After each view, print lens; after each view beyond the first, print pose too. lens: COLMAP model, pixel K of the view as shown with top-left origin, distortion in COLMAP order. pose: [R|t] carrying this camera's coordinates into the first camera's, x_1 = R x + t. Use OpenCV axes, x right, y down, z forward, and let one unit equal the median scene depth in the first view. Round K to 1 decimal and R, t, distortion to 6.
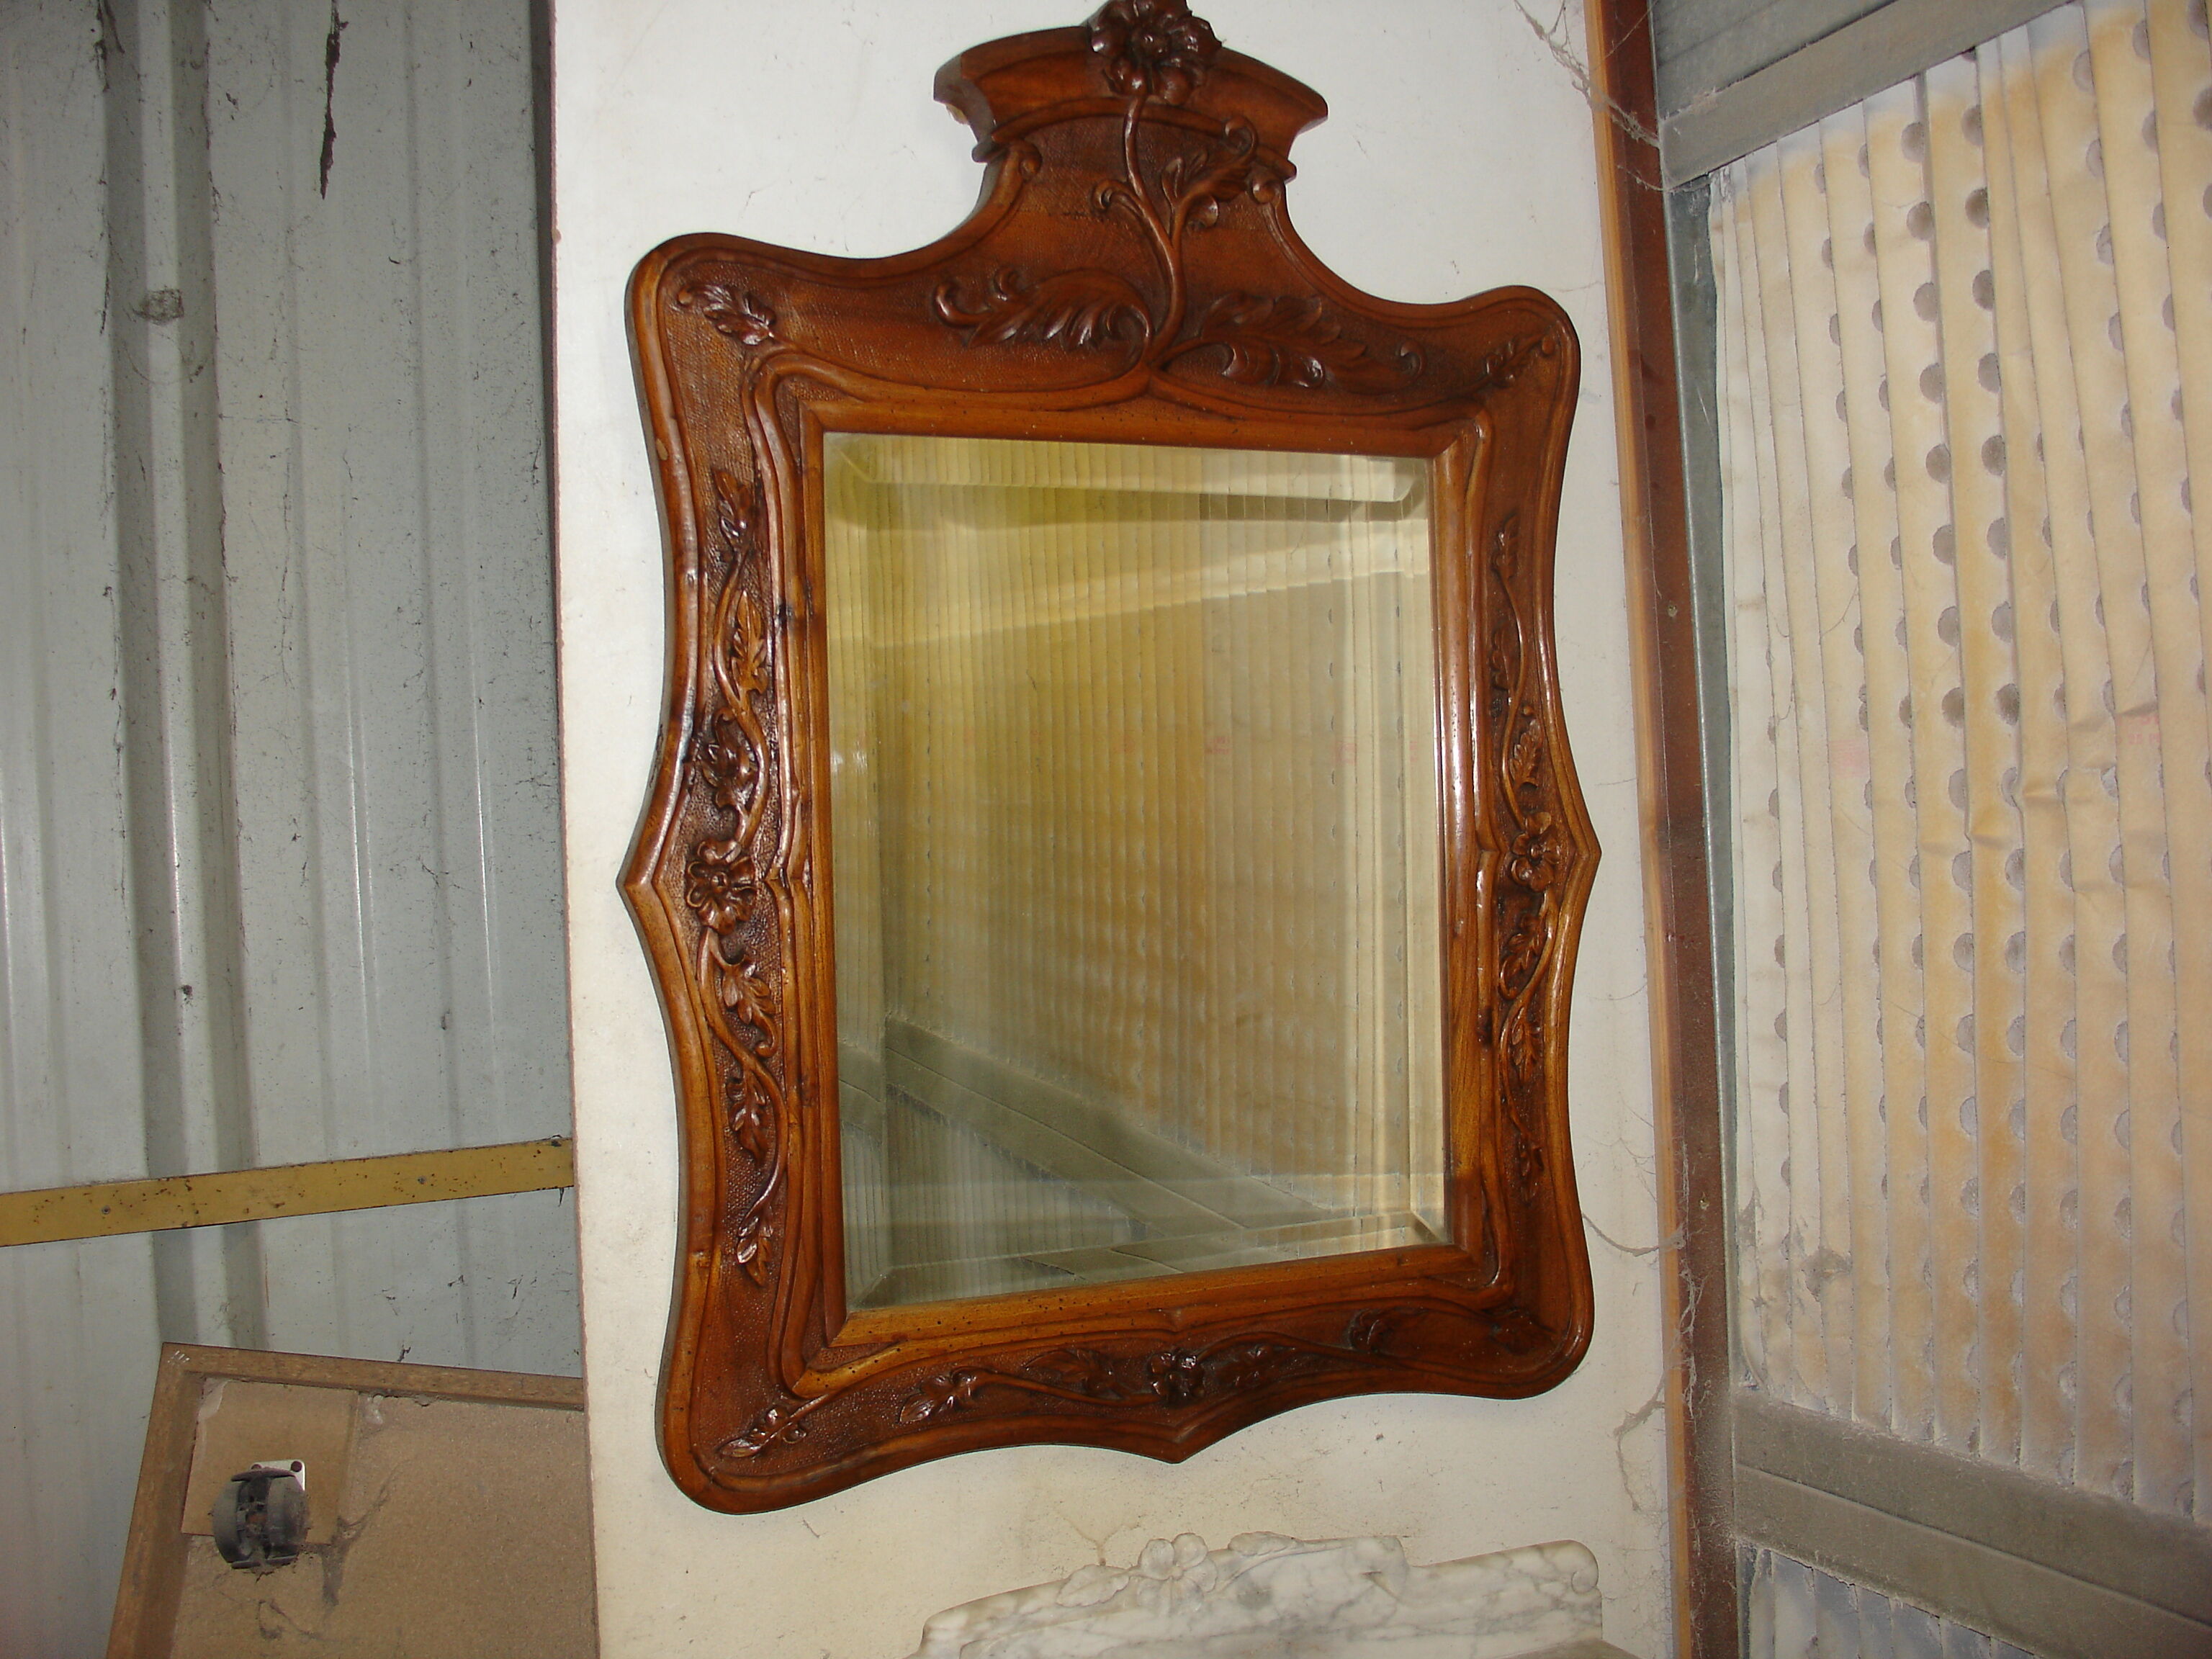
lens RADIAL K [[2206.3, 0, 1090.4], [0, 2206.3, 797.7], [0, 0, 1]] dist [-0.197441, 0.220664]
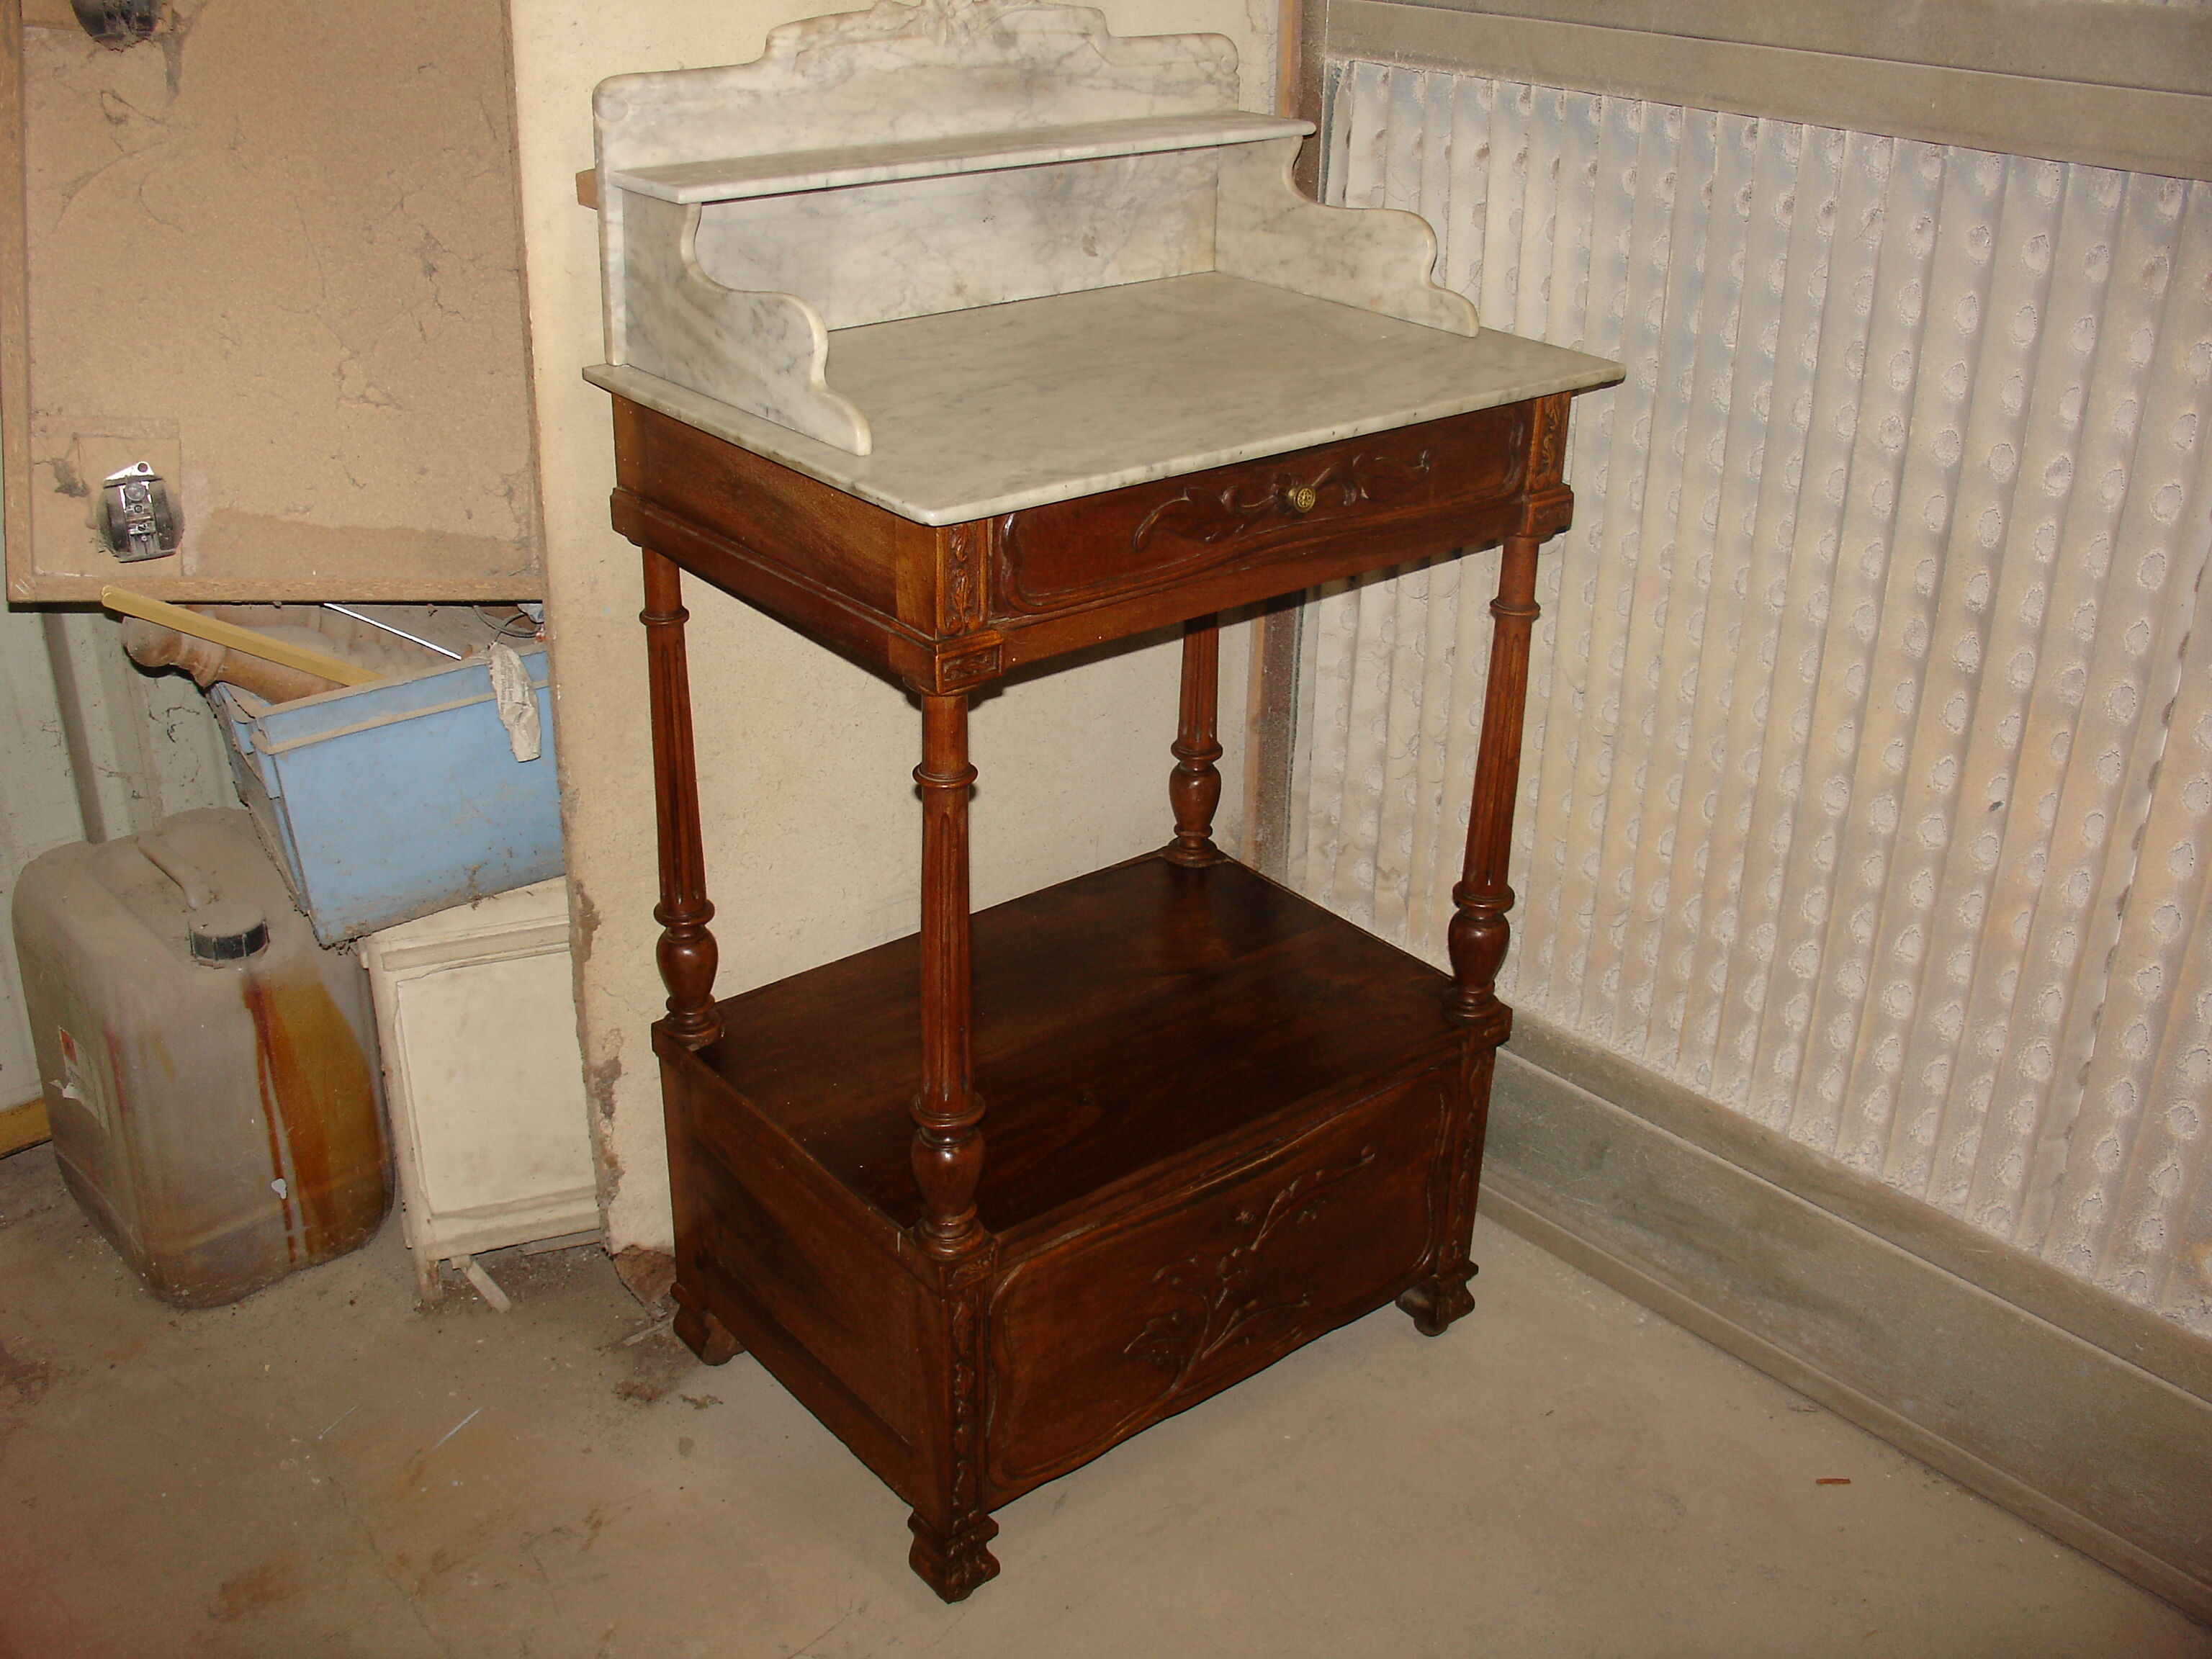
lens RADIAL K [[2209.4, 0, 1083.6], [0, 2209.4, 797.3], [0, 0, 1]] dist [-0.203780, 0.235693]
pose [[0.948992, -0.075481, 0.306133, -0.295359], [-0.067918, 0.899192, 0.432251, 0.214678], [-0.307899, -0.430994, 0.848199, -0.276782]]
